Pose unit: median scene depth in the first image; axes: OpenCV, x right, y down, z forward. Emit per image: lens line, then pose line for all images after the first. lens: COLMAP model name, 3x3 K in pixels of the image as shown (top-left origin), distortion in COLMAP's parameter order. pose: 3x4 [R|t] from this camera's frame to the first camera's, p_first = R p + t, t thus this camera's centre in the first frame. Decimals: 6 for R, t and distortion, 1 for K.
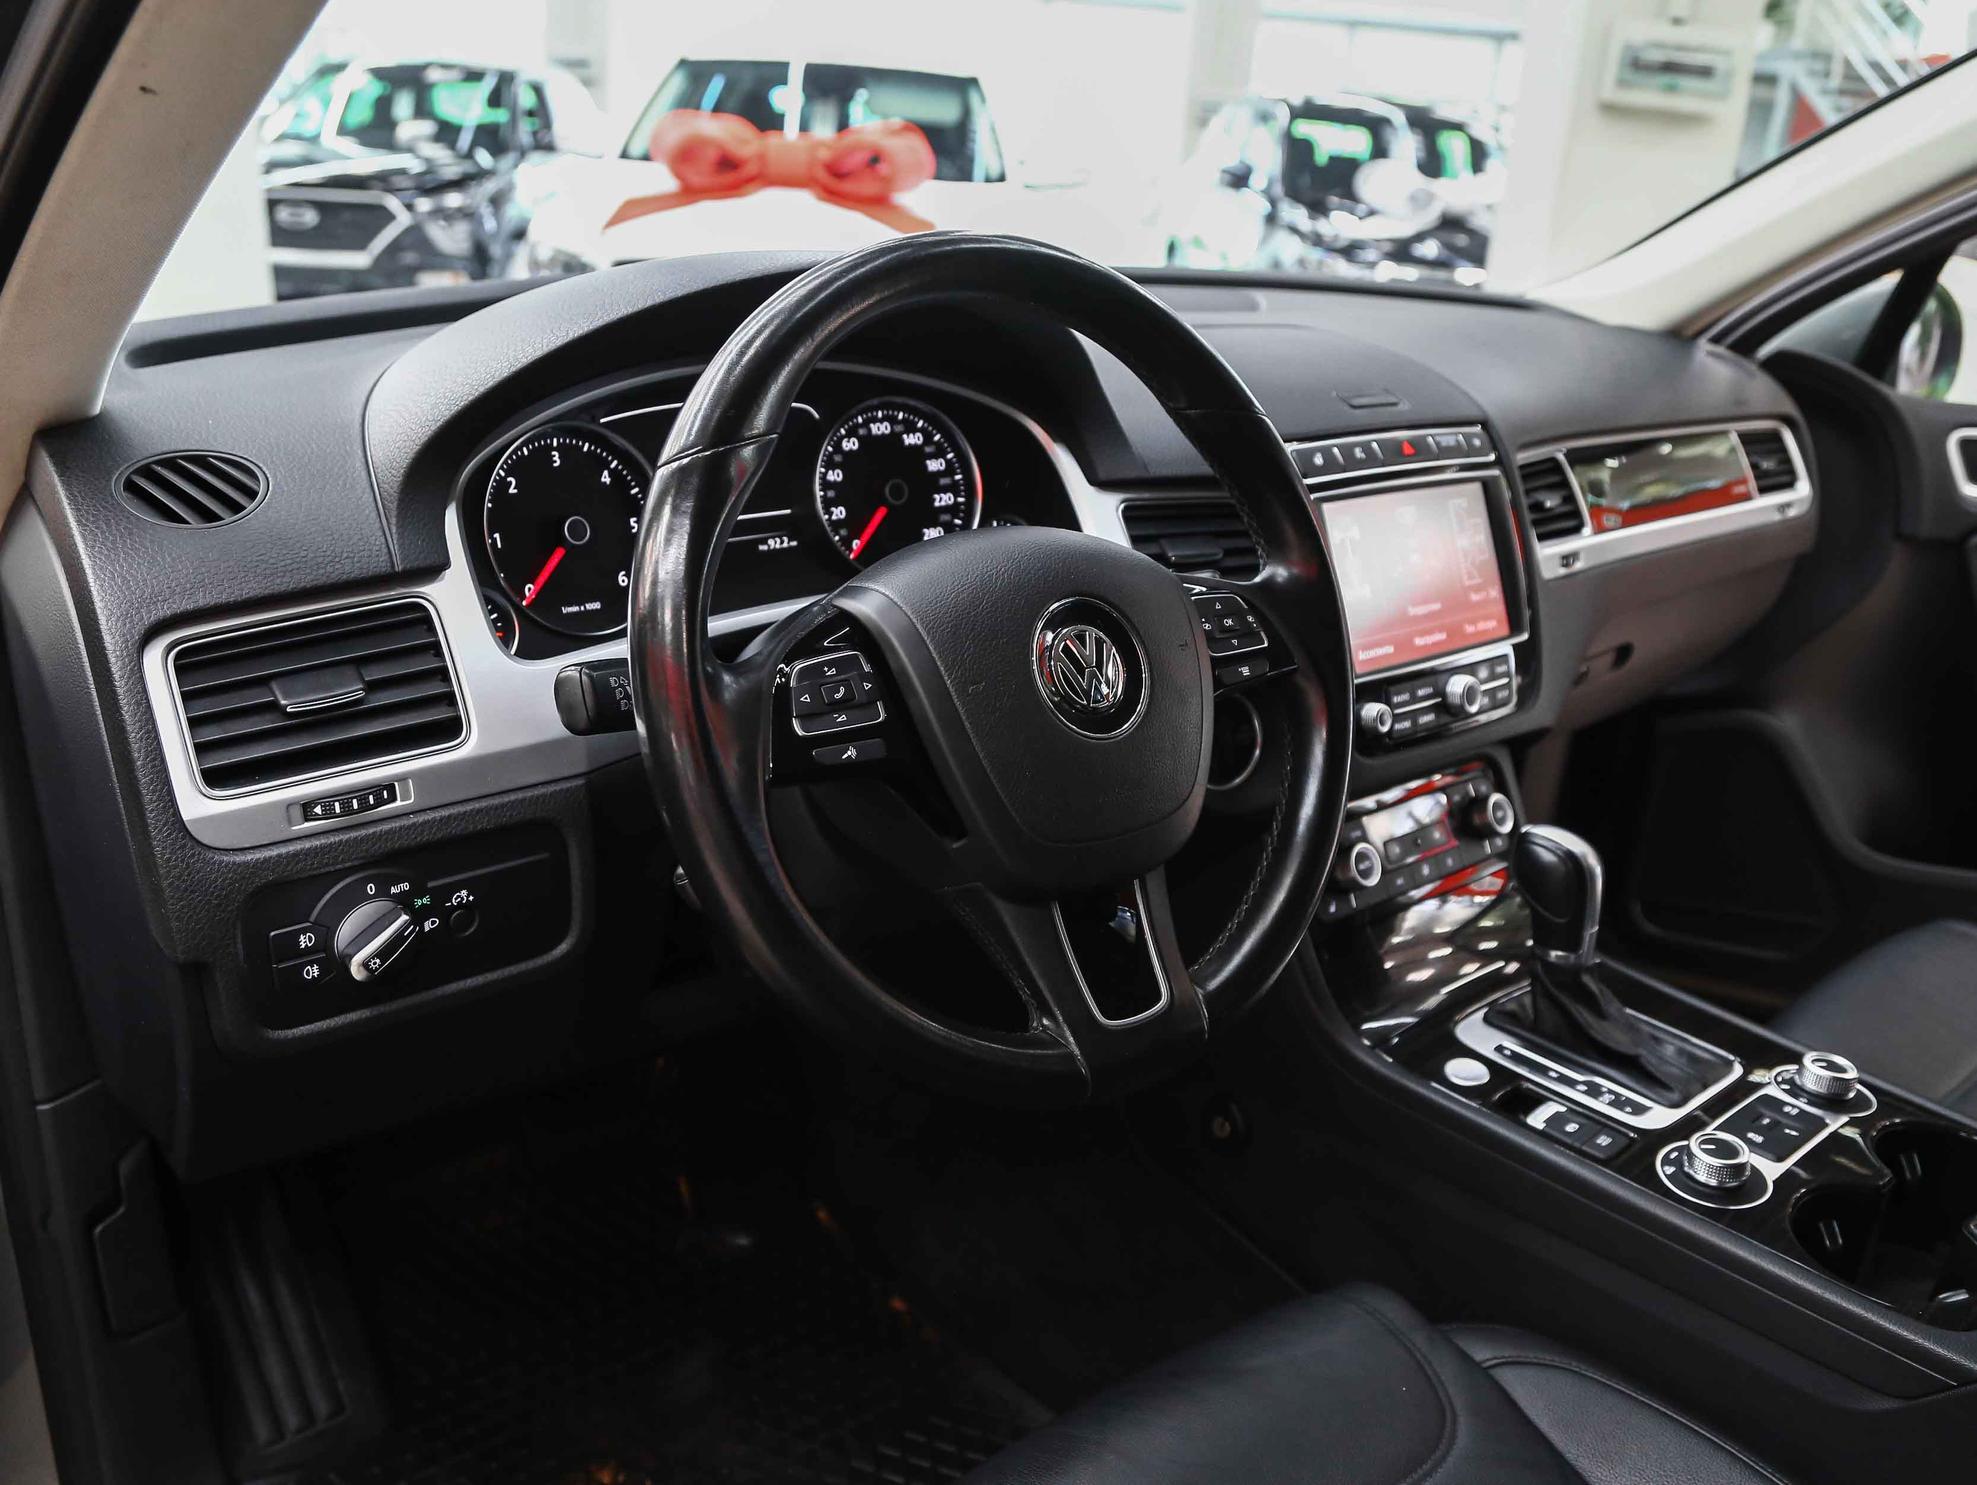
lens RADIAL K [[1559.6, 0, 988.5], [0, 1559.6, 742.5], [0, 0, 1]] dist [-0.129275, 0.092105]
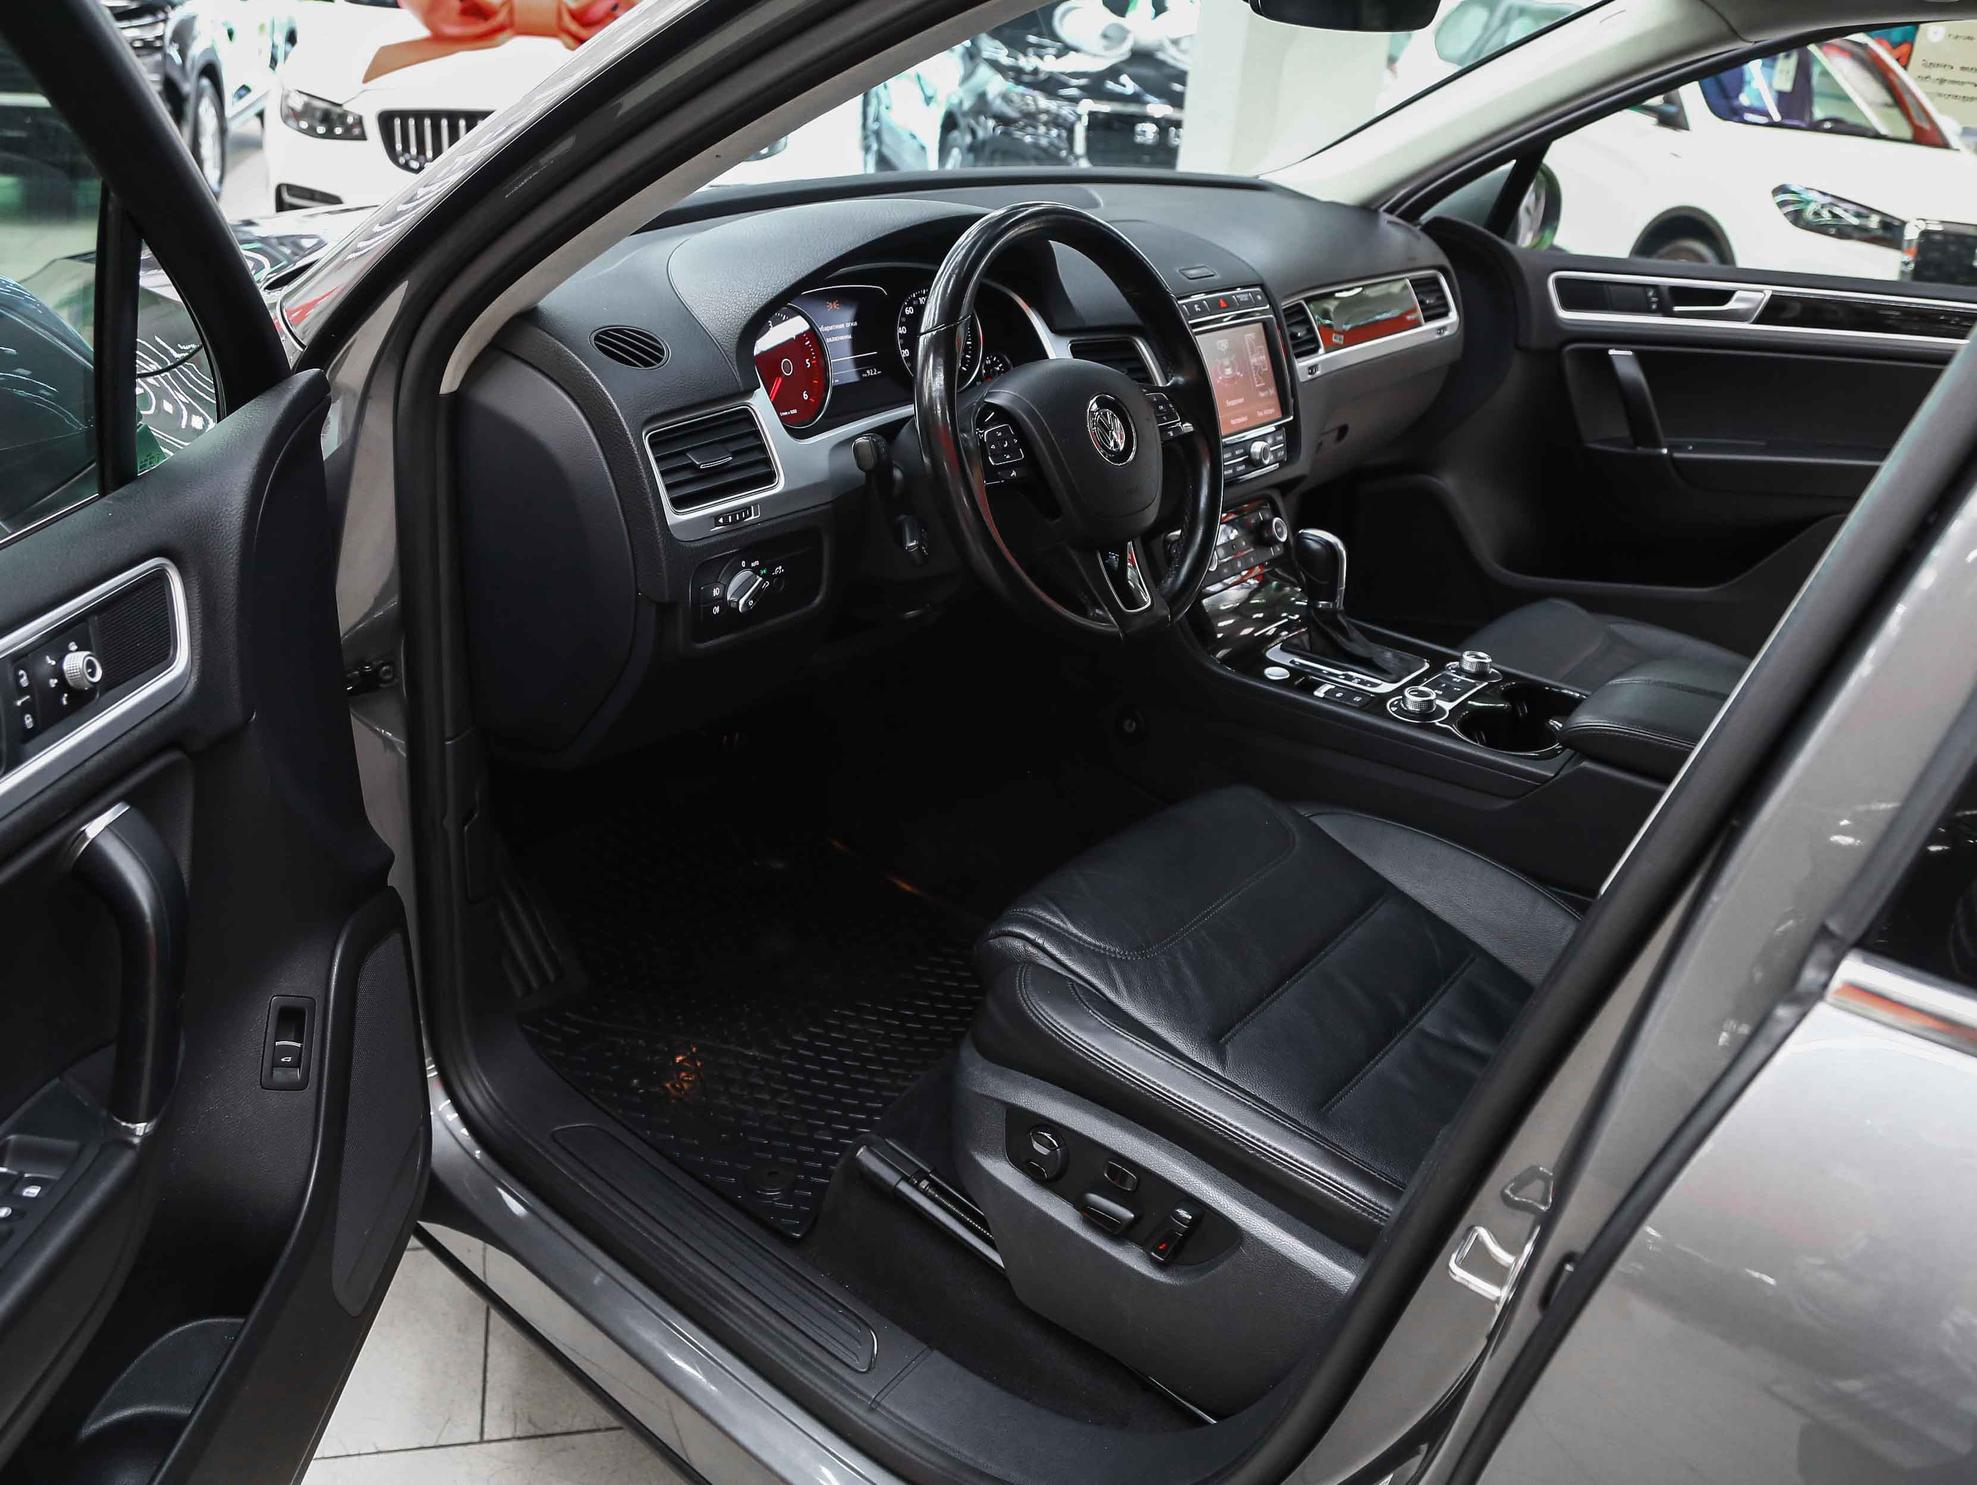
lens RADIAL K [[1619.3, 0, 988.5], [0, 1619.3, 742.5], [0, 0, 1]] dist [-0.114768, 0.114427]
pose [[0.977742, -0.074599, 0.196100, -0.333272], [0.055065, 0.993130, 0.103253, 0.081530], [-0.202455, -0.090156, 0.975133, -0.642681]]
